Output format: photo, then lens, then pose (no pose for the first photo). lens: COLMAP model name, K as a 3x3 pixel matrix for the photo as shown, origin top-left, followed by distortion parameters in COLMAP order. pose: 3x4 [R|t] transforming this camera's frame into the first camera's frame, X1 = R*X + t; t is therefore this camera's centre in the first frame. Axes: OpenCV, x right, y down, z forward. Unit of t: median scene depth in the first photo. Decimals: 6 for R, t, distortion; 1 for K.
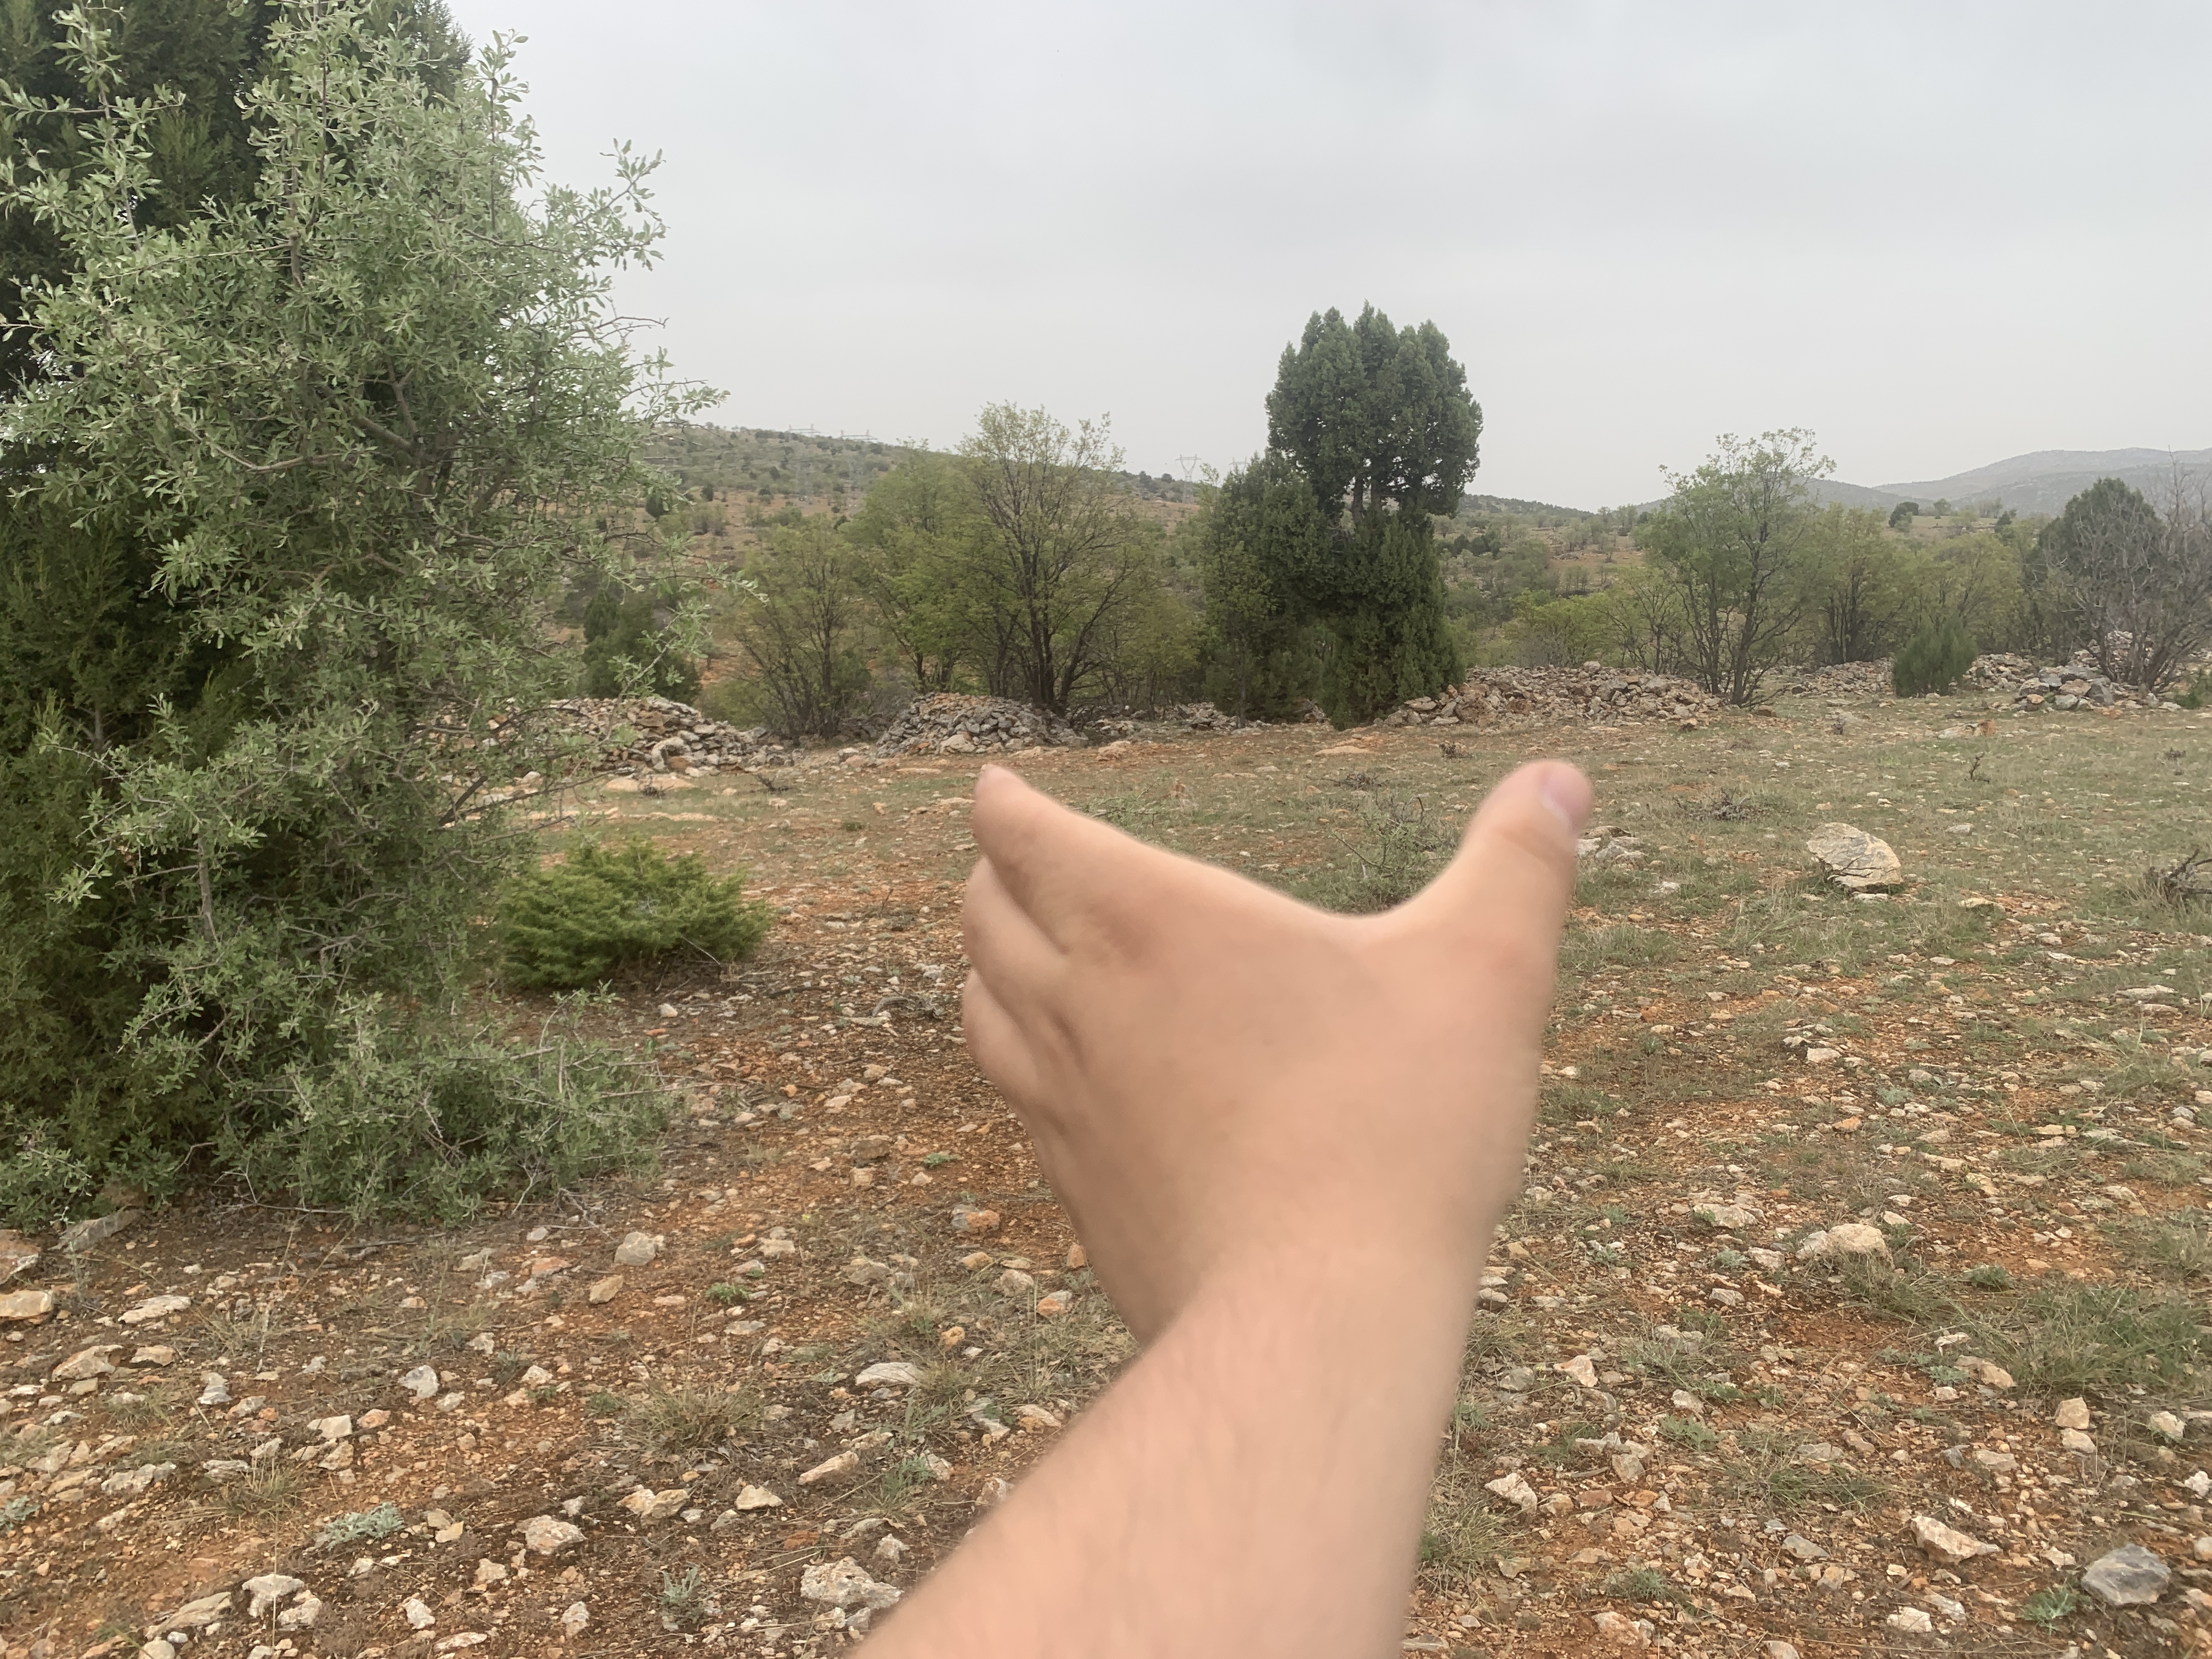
lens RADIAL K [[1782.4, 0, 1096.6], [0, 1782.4, 830.6], [0, 0, 1]] dist [0.025882, -0.020681]
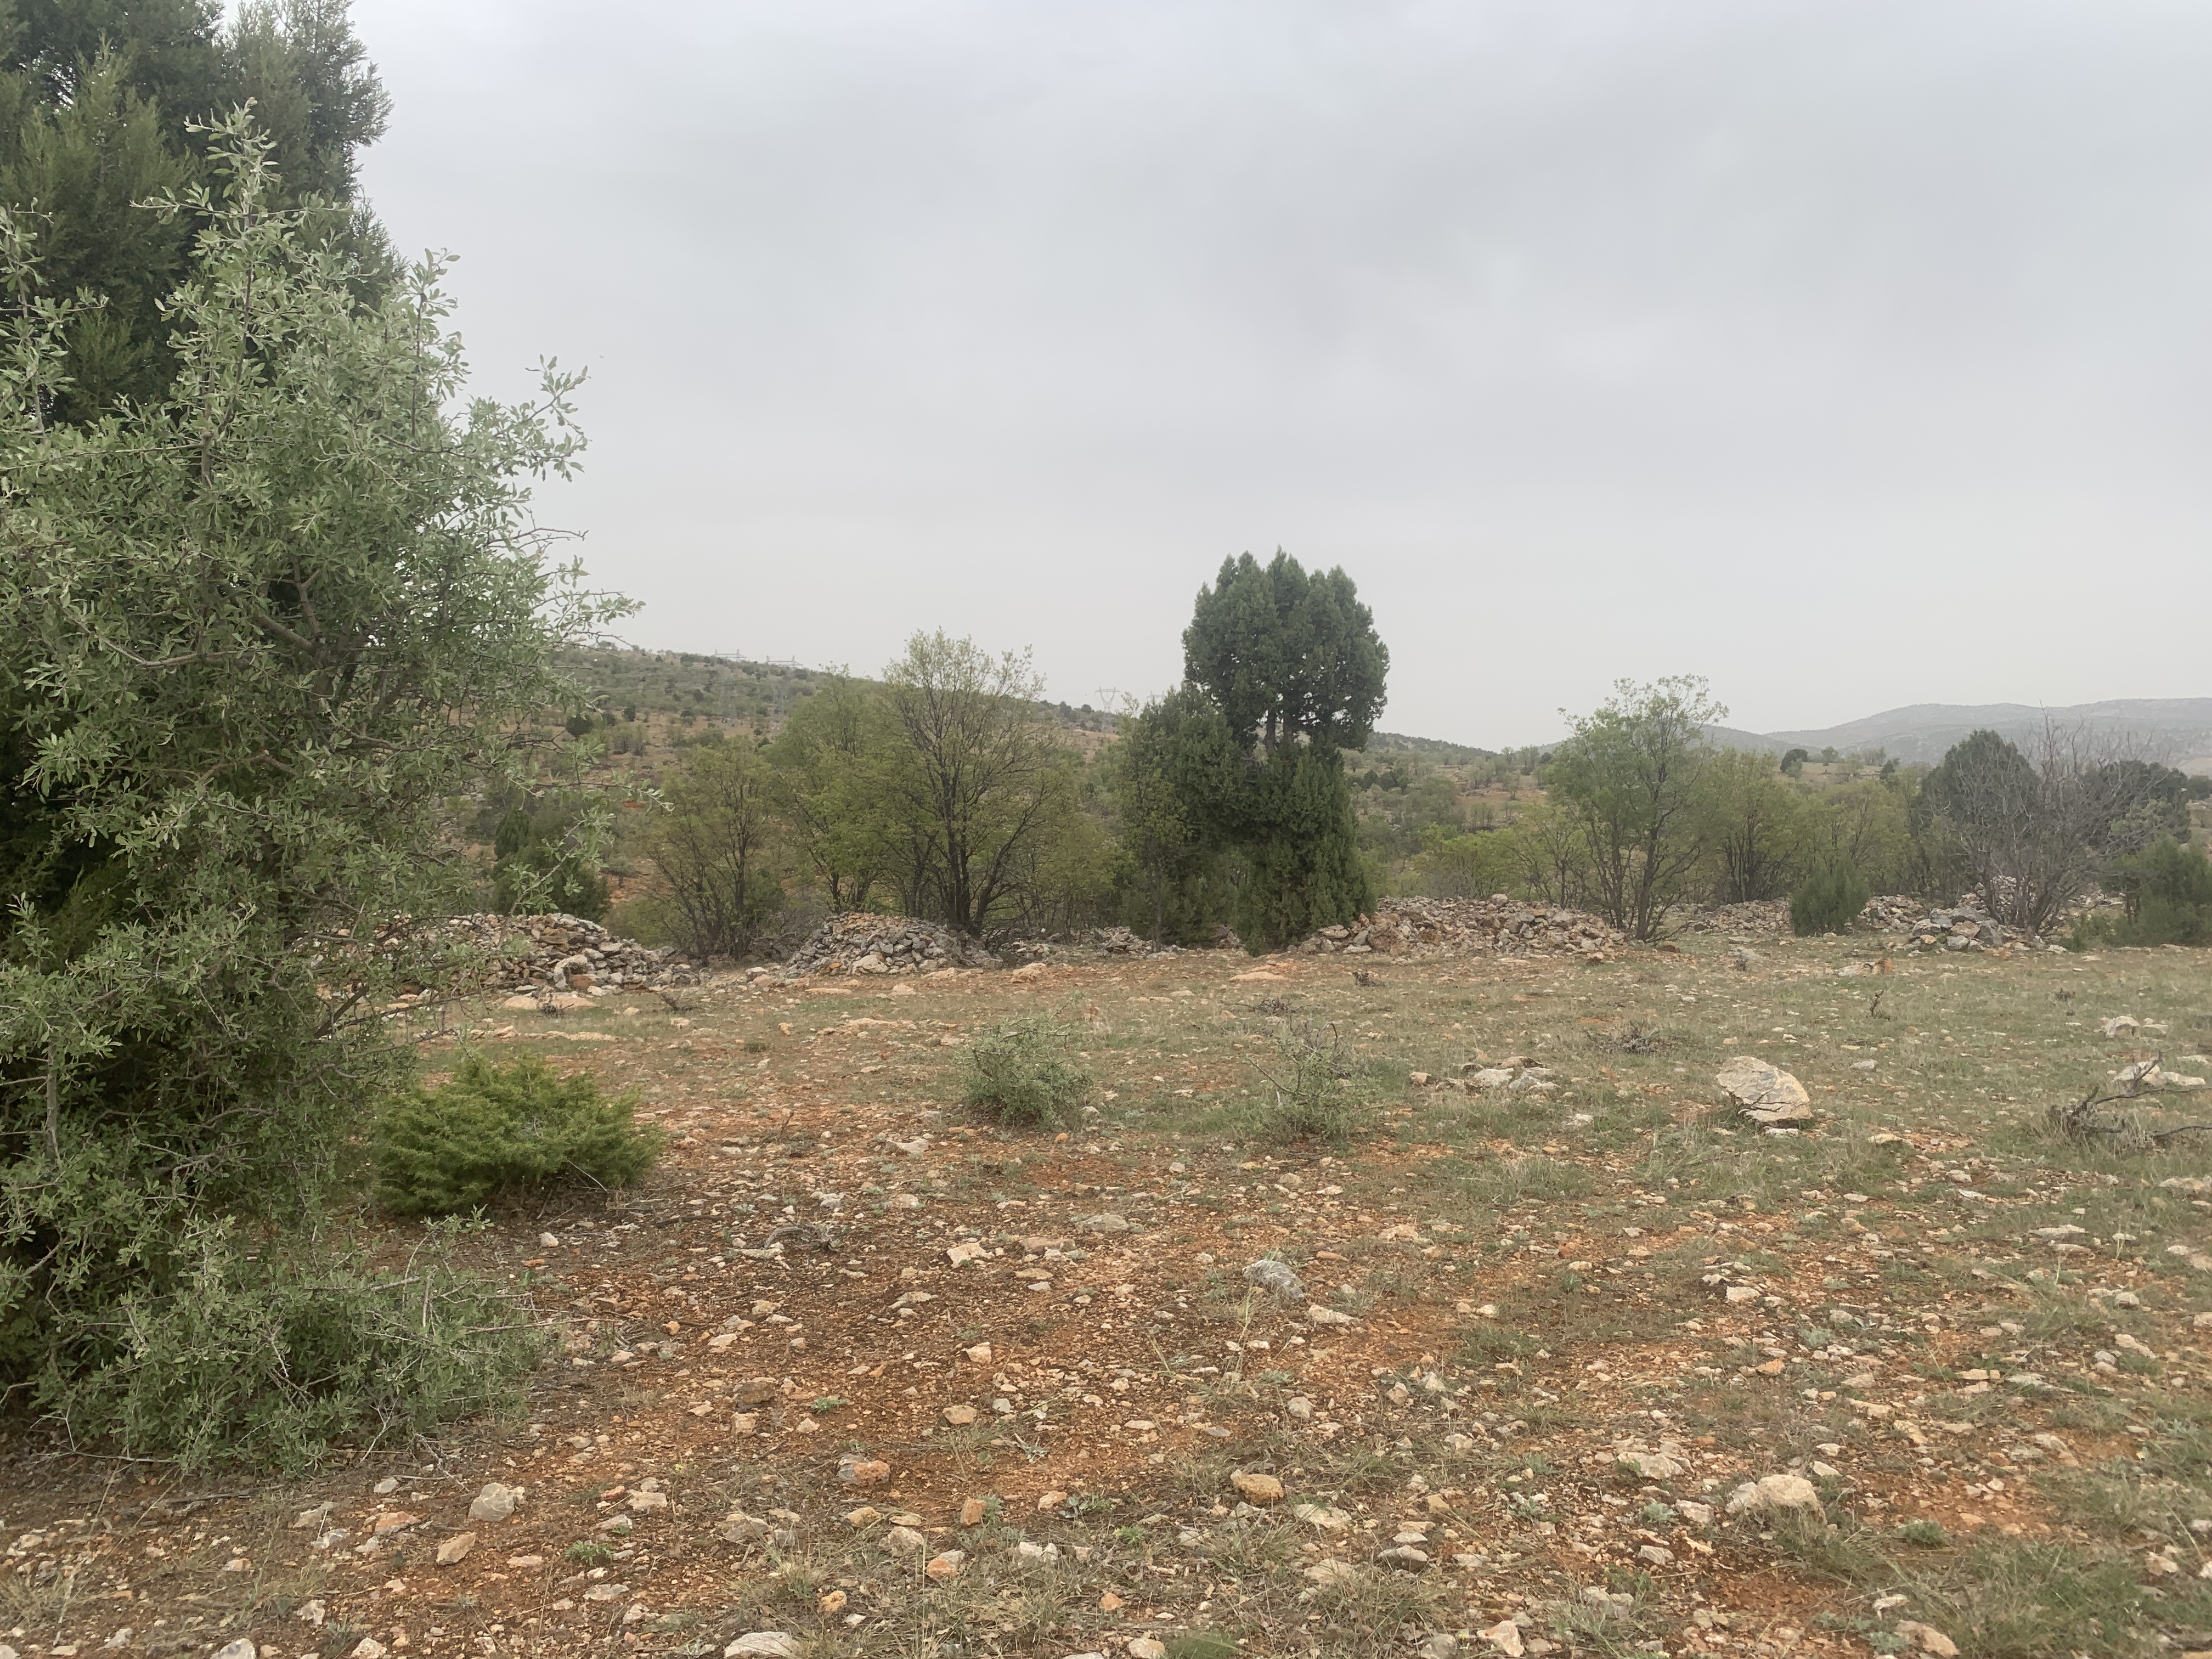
lens RADIAL K [[1782.4, 0, 1105.9], [0, 1782.4, 800.1], [0, 0, 1]] dist [0.025882, -0.020681]
pose [[0.998467, 0.020465, 0.051431, 0.003016], [-0.012906, 0.989606, -0.143225, 0.003509], [-0.053827, 0.142341, 0.988353, 0.016472]]
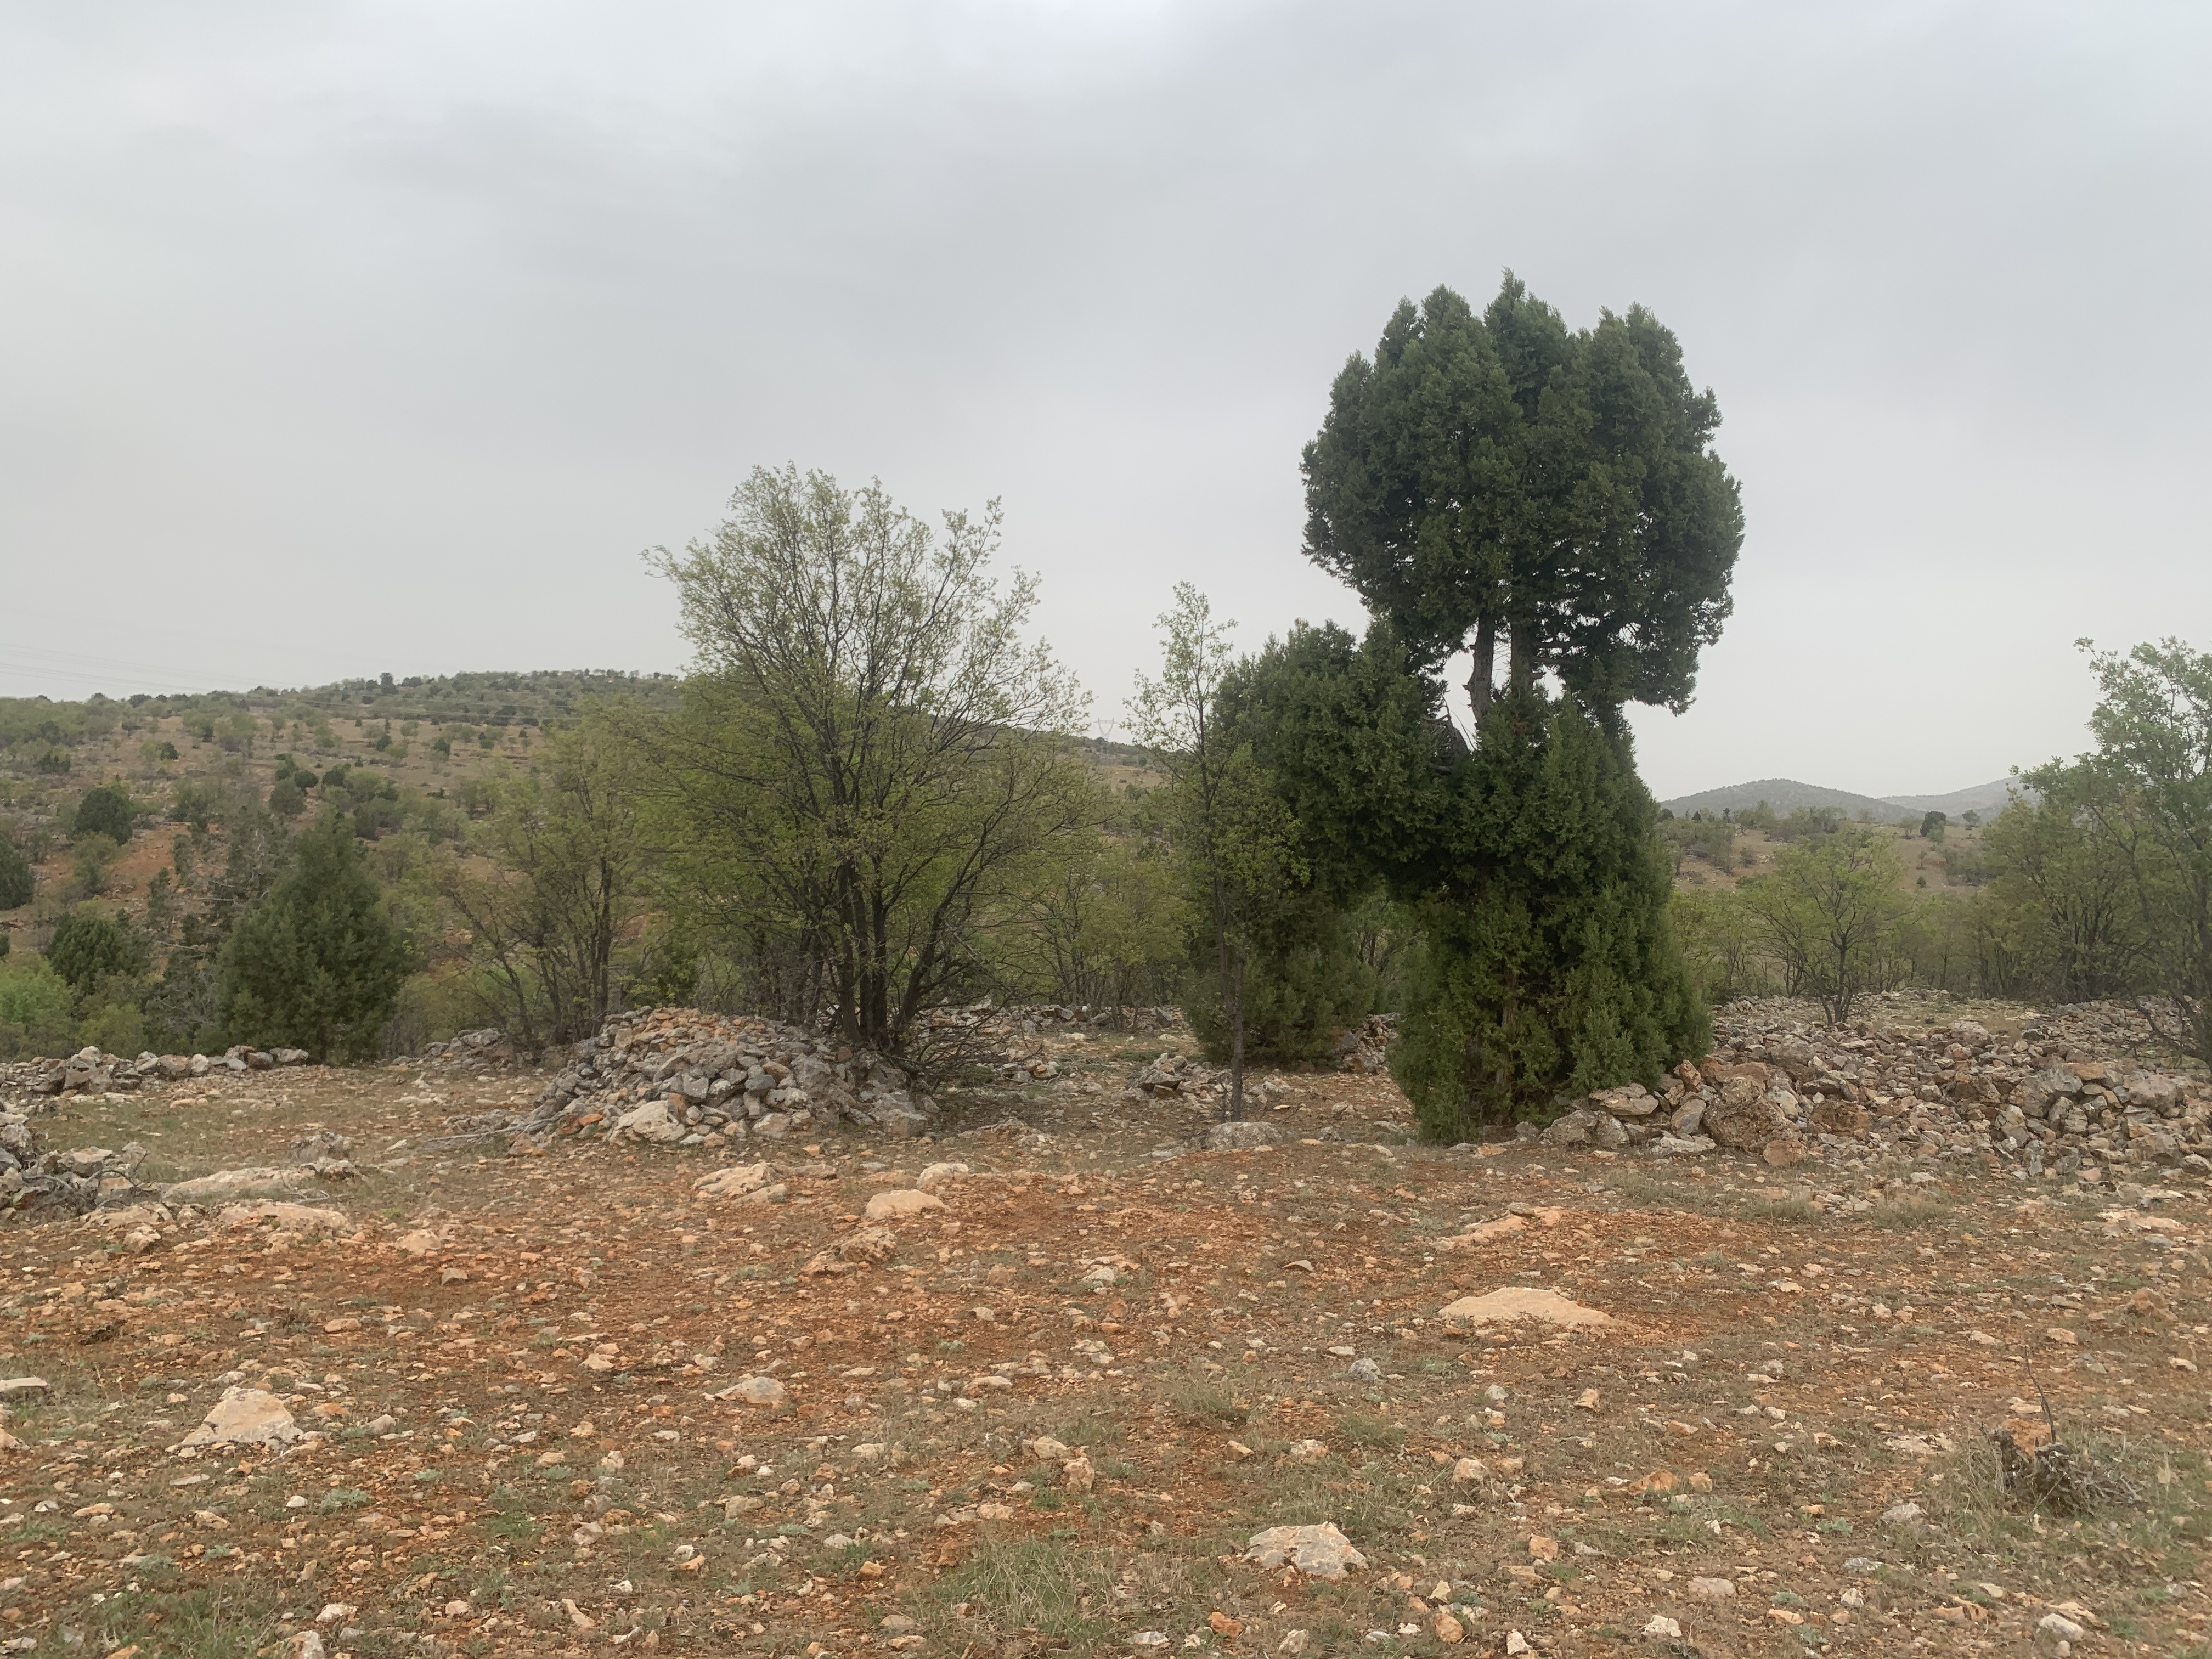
lens RADIAL K [[1782.4, 0, 1091.7], [0, 1782.4, 796.3], [0, 0, 1]] dist [0.025882, -0.020681]
pose [[0.998809, 0.047239, -0.012243, 0.355557], [-0.048630, 0.984448, -0.168810, -0.476277], [0.004078, 0.169204, 0.985573, 3.977548]]
